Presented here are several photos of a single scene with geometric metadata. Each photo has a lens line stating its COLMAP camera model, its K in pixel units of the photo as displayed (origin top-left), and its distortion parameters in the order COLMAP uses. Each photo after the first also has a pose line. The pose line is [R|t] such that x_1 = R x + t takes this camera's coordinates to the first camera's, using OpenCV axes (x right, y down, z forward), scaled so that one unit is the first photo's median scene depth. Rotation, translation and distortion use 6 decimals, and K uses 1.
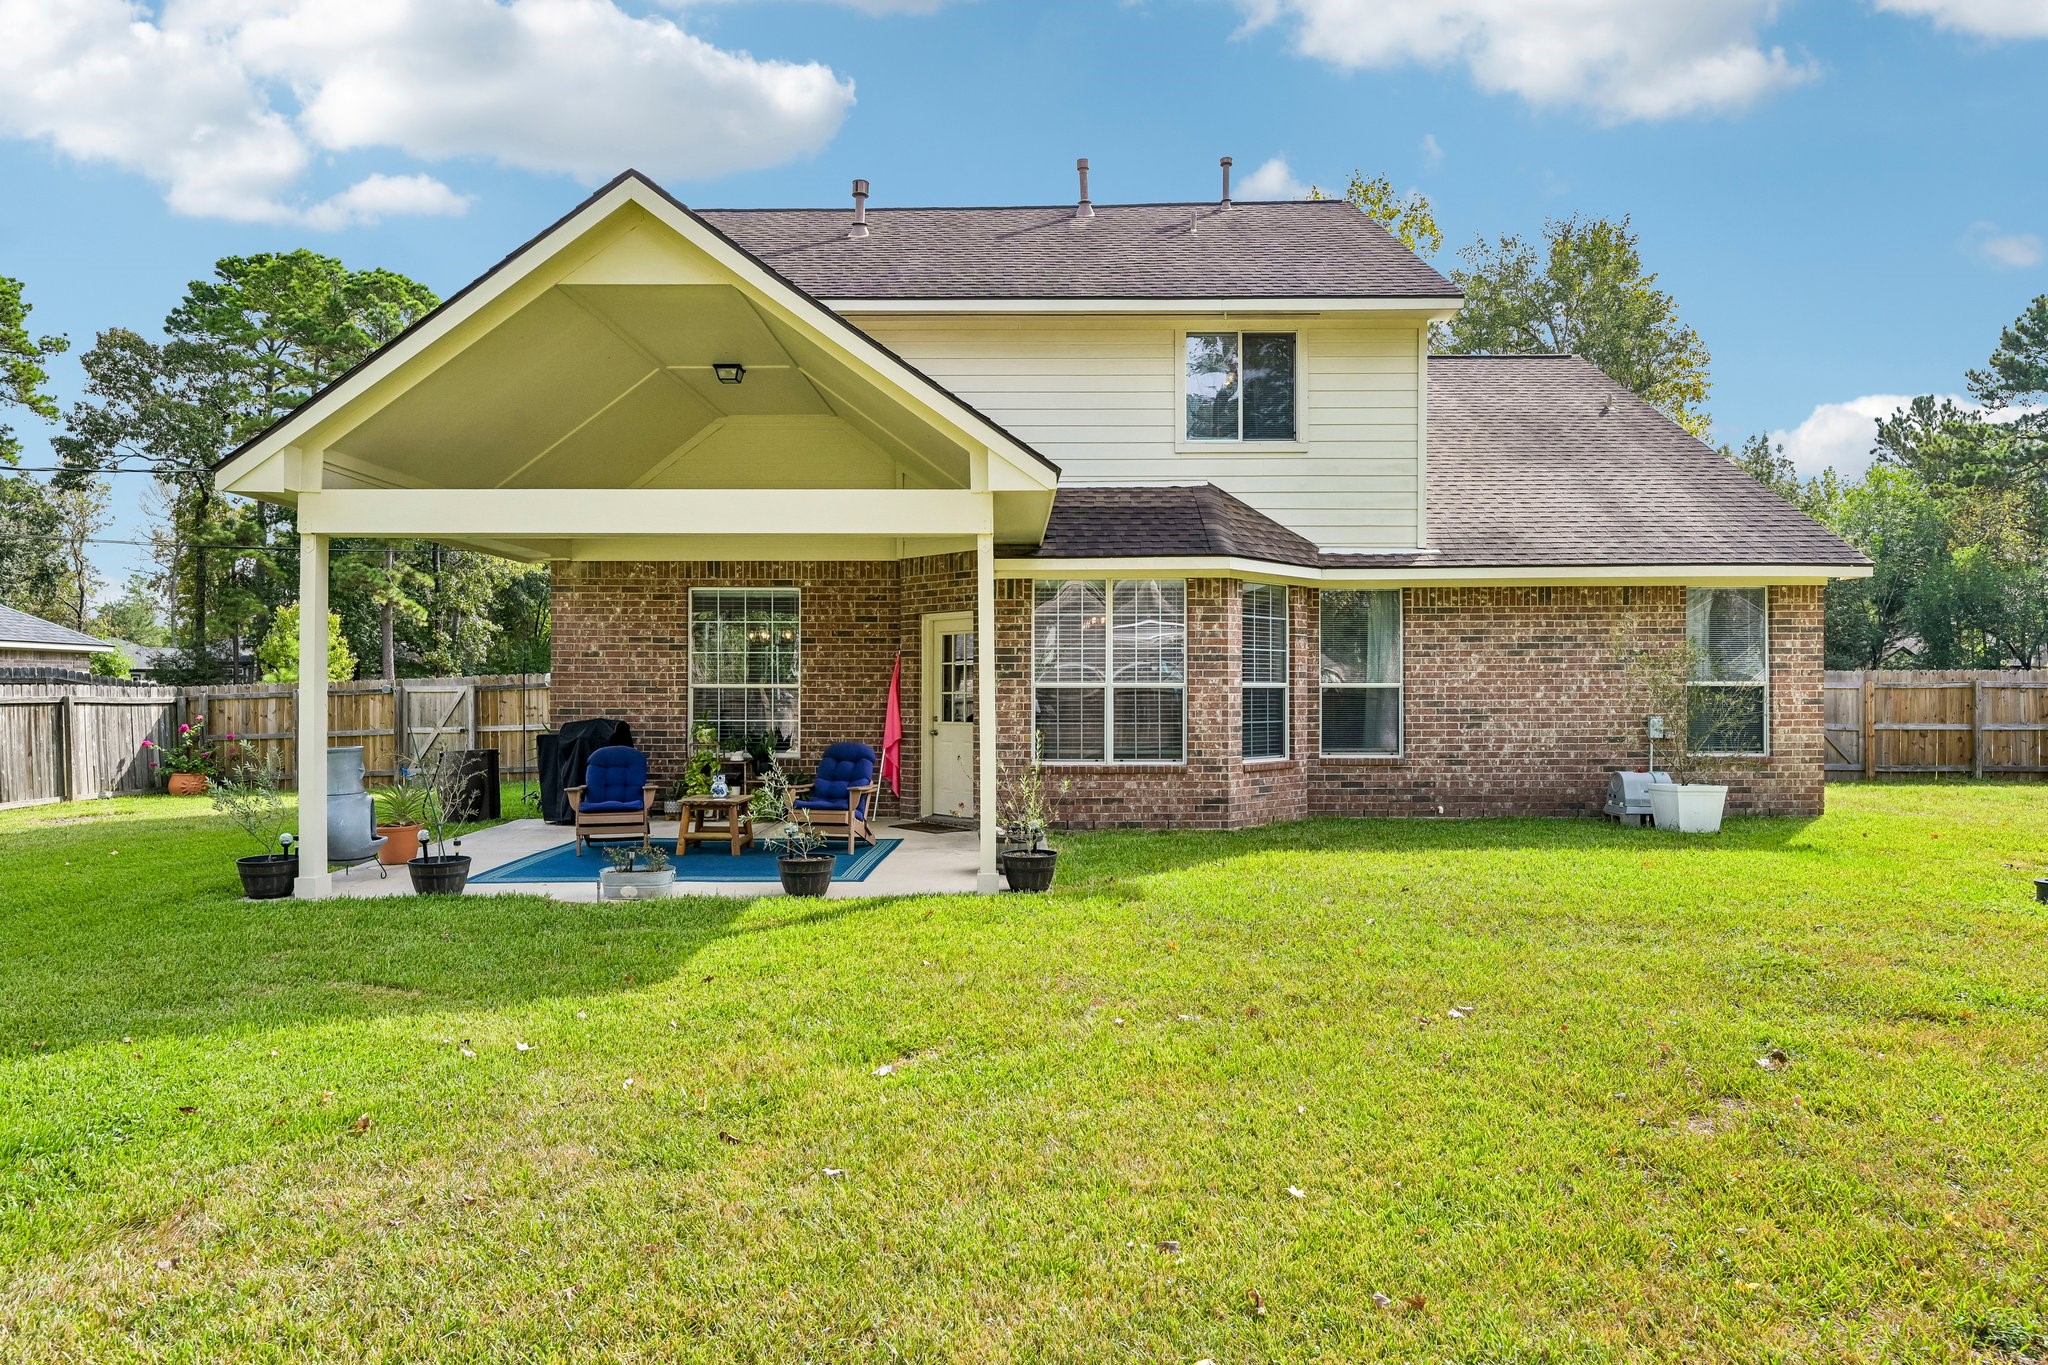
lens RADIAL K [[1222.0, 0, 1031.6], [0, 1222.0, 687.7], [0, 0, 1]] dist [-0.003674, -0.000713]
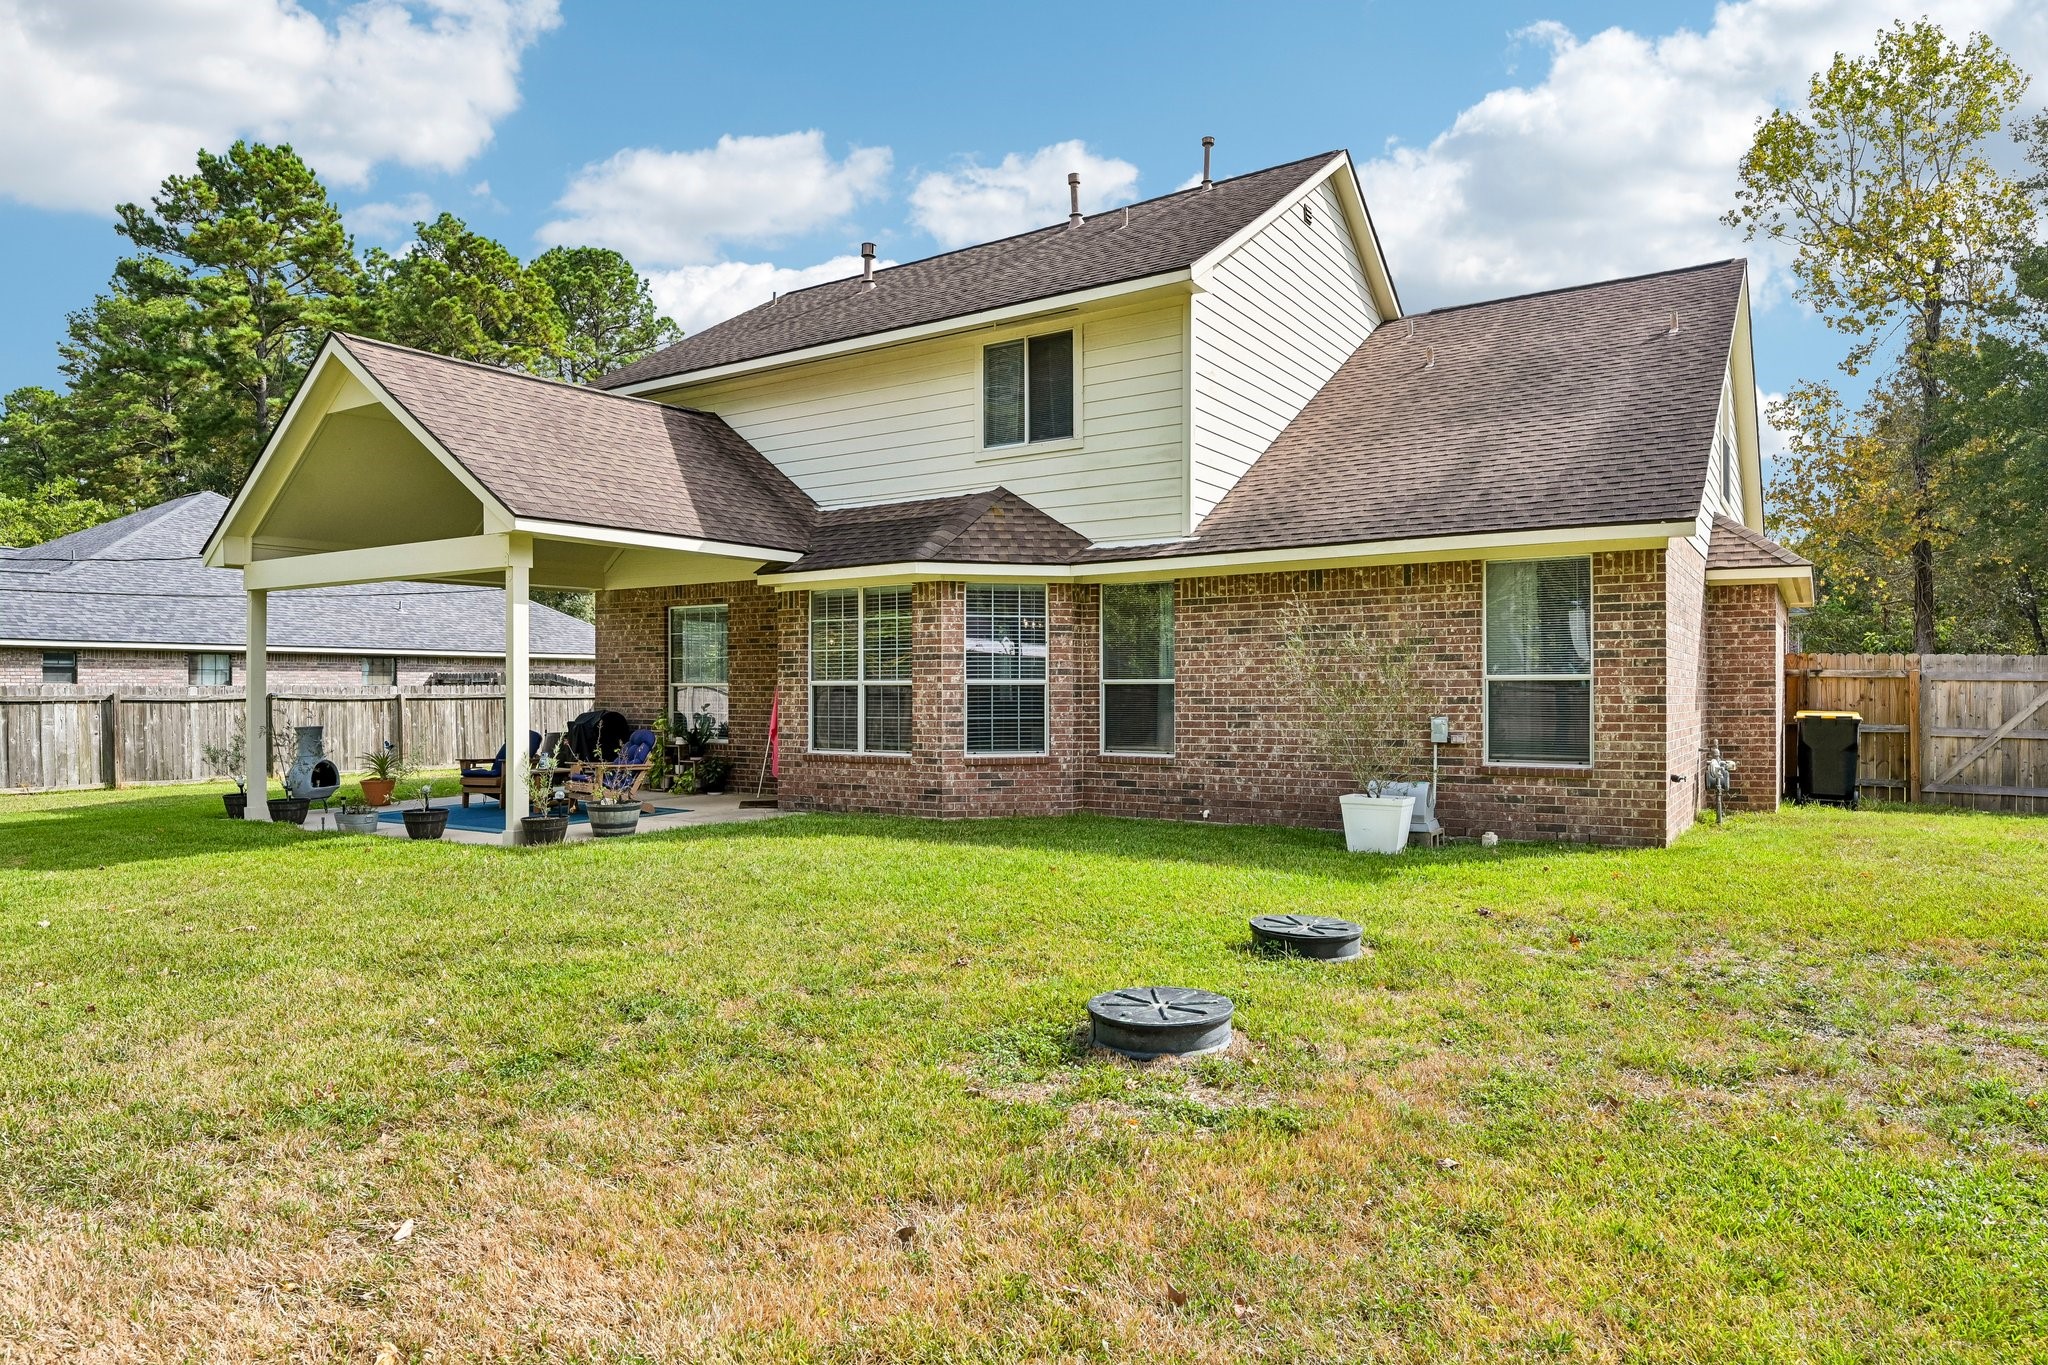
lens RADIAL K [[1222.0, 0, 1031.6], [0, 1222.0, 687.7], [0, 0, 1]] dist [-0.003674, -0.000713]
pose [[0.843485, -0.002355, -0.537147, 0.724394], [0.004009, 0.999990, 0.001911, 0.000691], [0.537137, -0.003765, 0.843487, 0.136502]]
